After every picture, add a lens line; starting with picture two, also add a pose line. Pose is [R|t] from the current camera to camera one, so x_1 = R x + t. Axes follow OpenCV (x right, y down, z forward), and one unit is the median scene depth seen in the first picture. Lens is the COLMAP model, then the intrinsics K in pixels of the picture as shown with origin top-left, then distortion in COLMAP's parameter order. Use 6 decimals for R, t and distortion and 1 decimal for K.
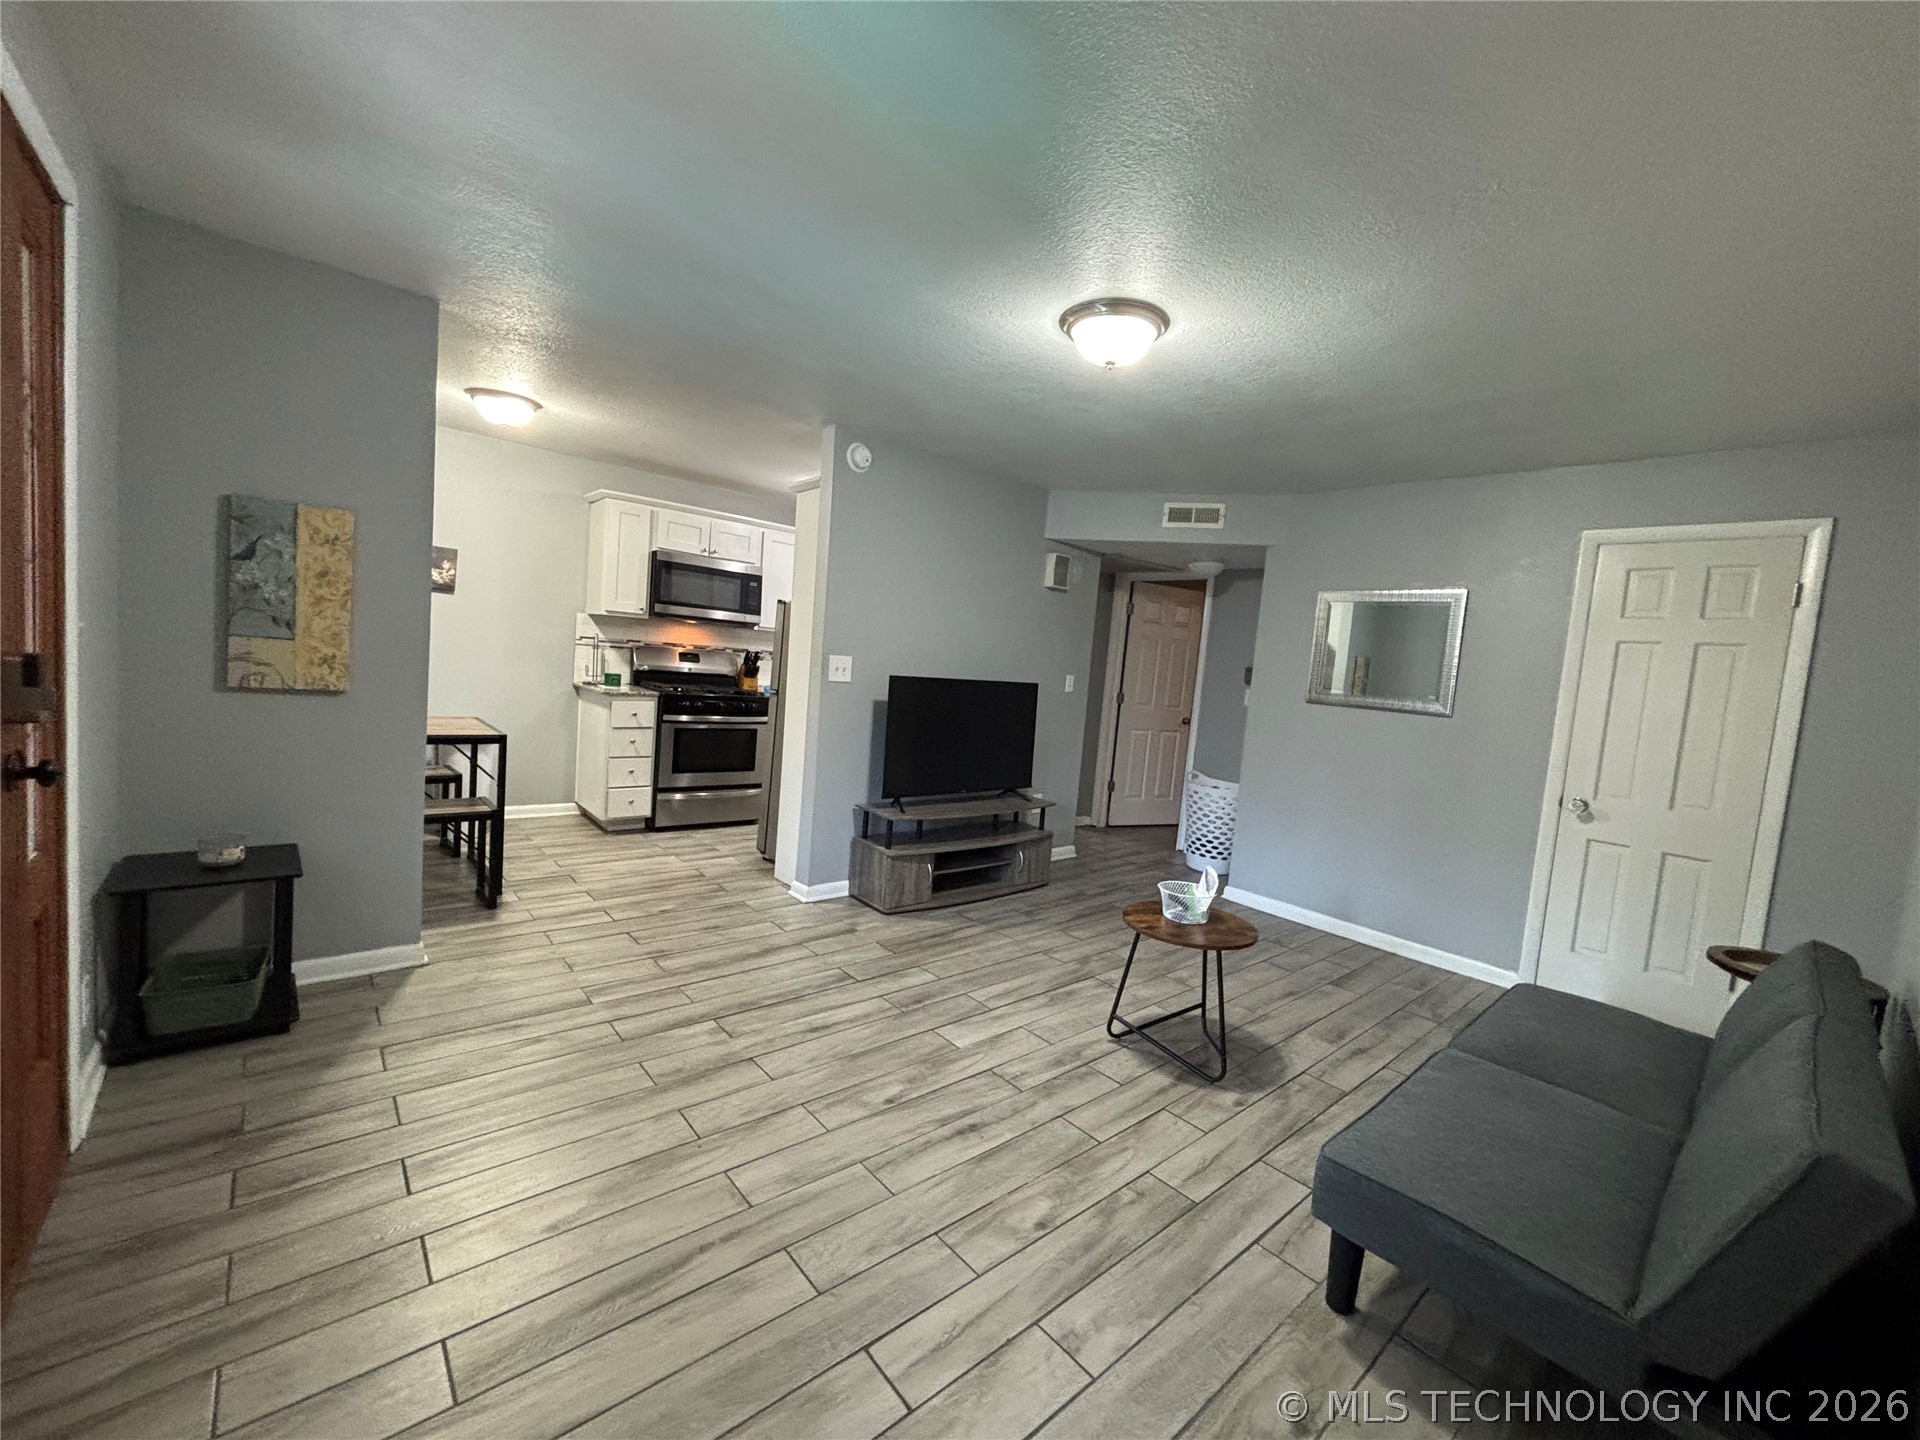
lens RADIAL K [[774.9, 0, 966.4], [0, 774.9, 720.6], [0, 0, 1]] dist [-0.002185, 0.002712]
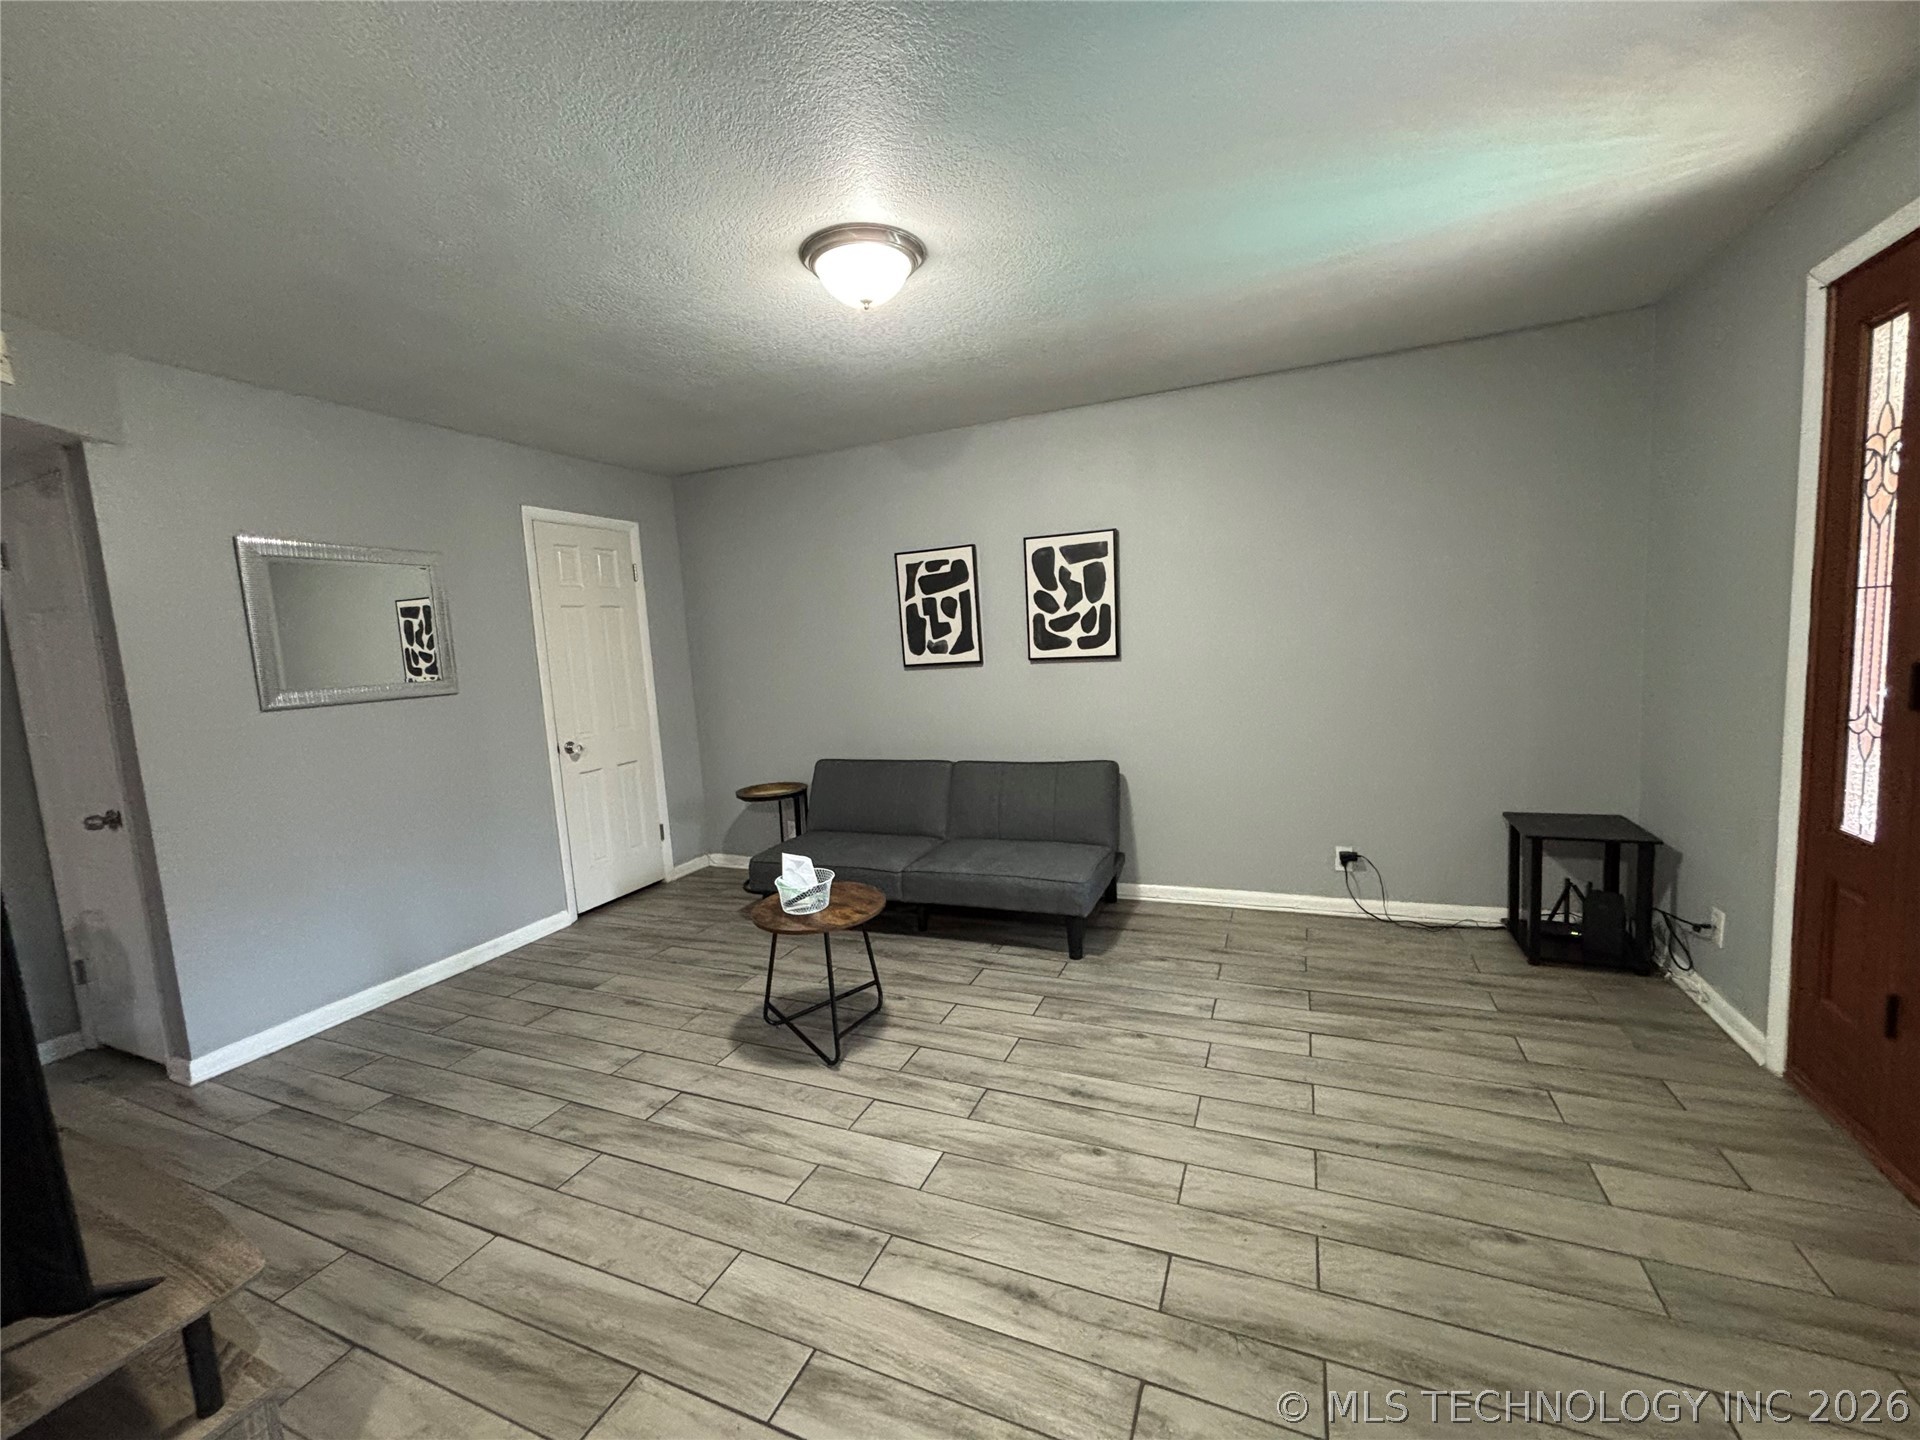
lens RADIAL K [[774.9, 0, 966.4], [0, 774.9, 720.6], [0, 0, 1]] dist [-0.002185, 0.002712]
pose [[-0.437842, -0.157811, 0.885093, -0.583279], [0.093155, 0.971212, 0.219249, -0.152757], [-0.894213, 0.178447, -0.410537, 1.115030]]
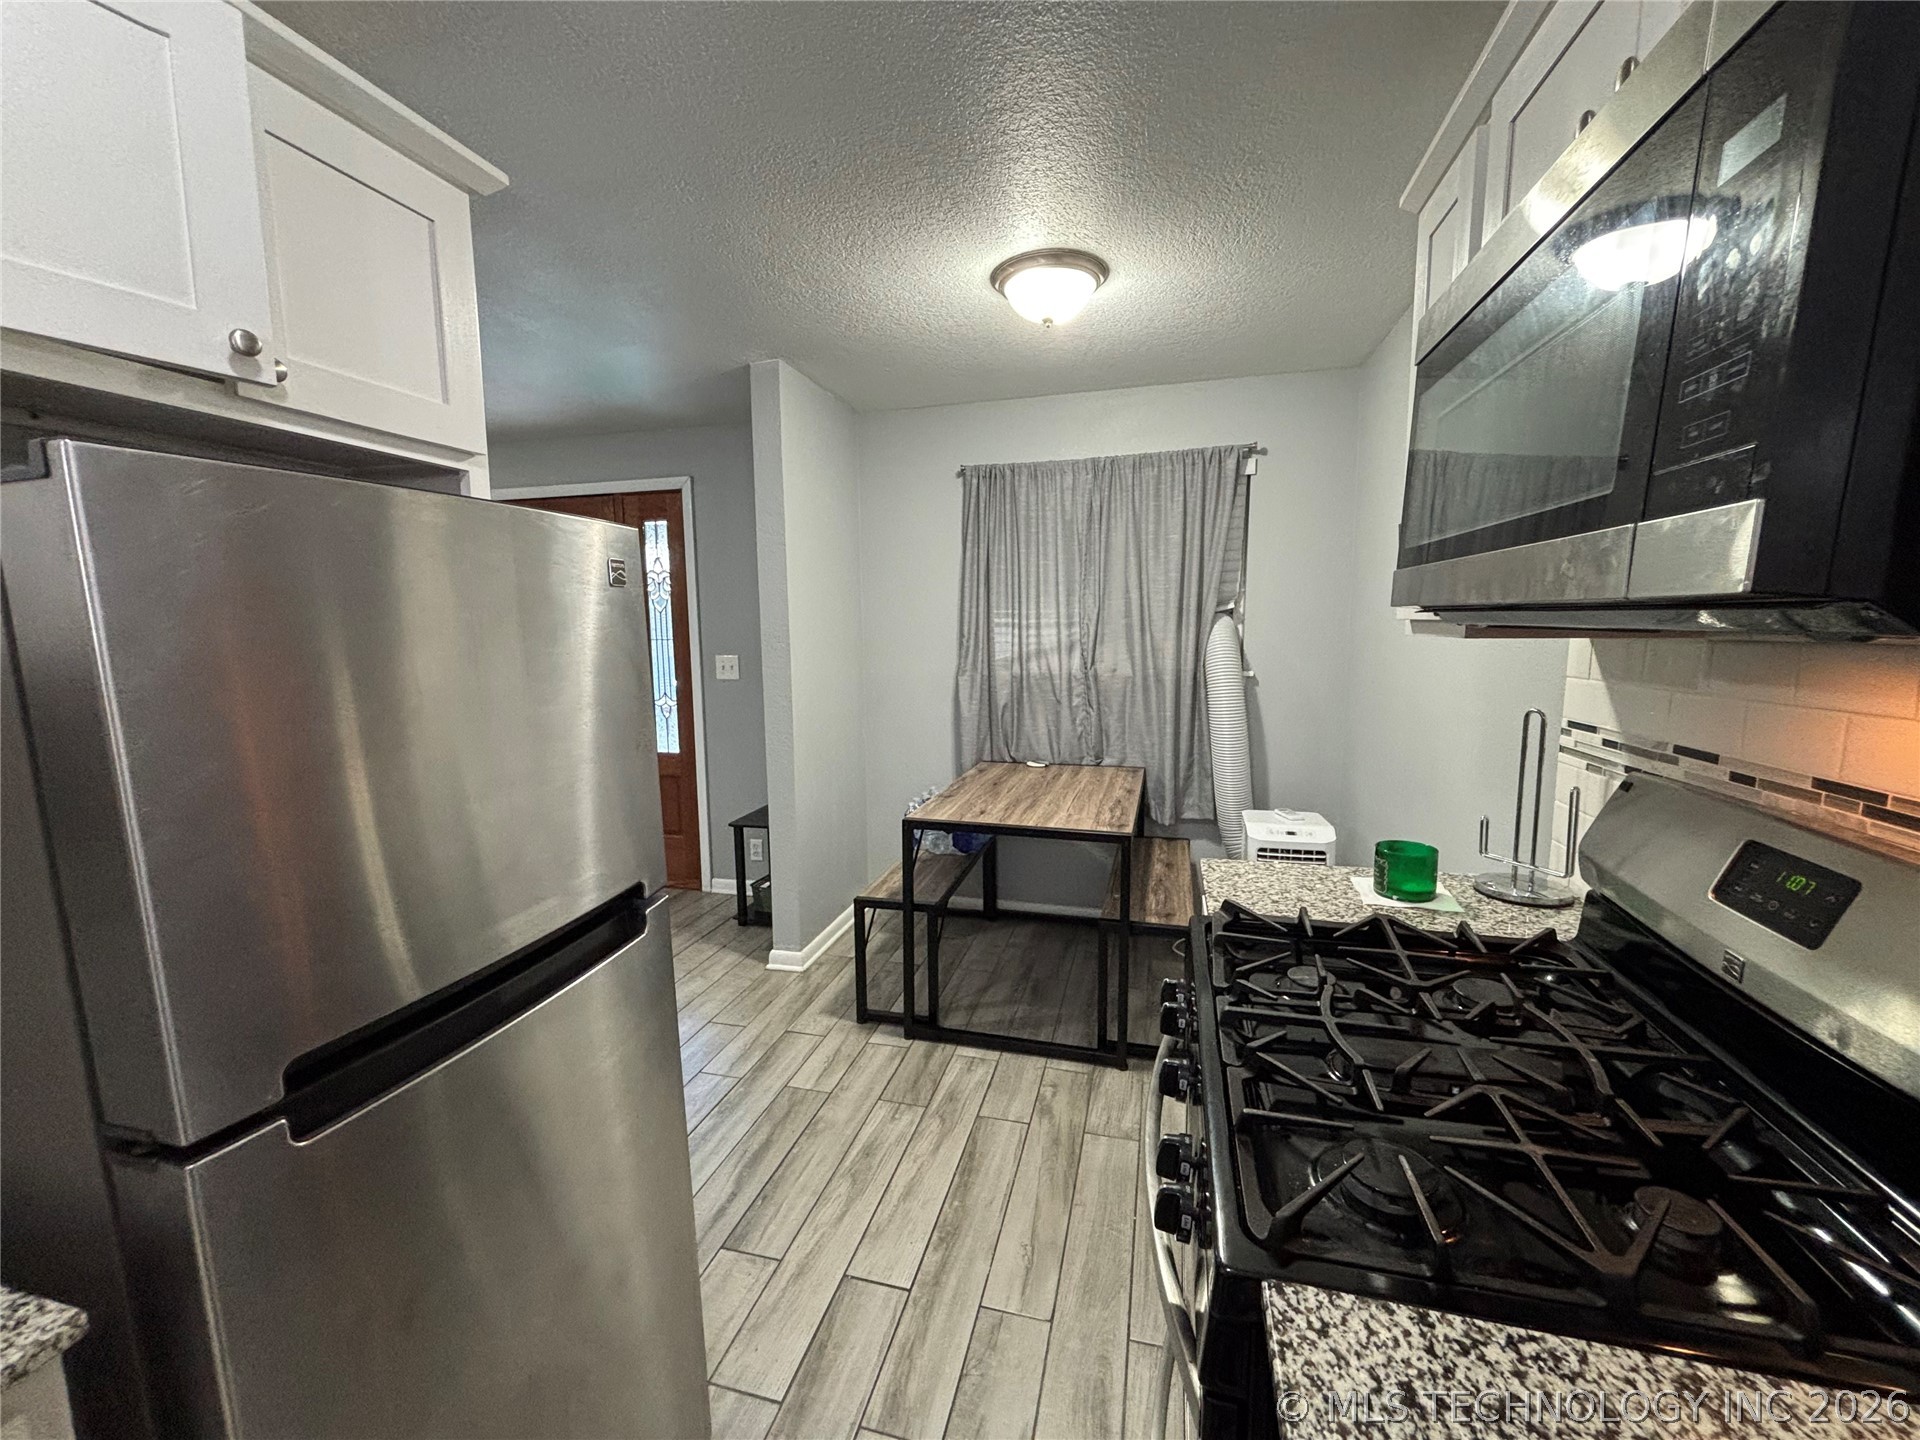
lens RADIAL K [[774.9, 0, 966.4], [0, 774.9, 720.6], [0, 0, 1]] dist [-0.002185, 0.002712]
pose [[-0.829666, -0.009329, -0.558182, -0.305499], [-0.112114, 0.982274, 0.150226, -0.231179], [0.546886, 0.187217, -0.816006, 1.992576]]
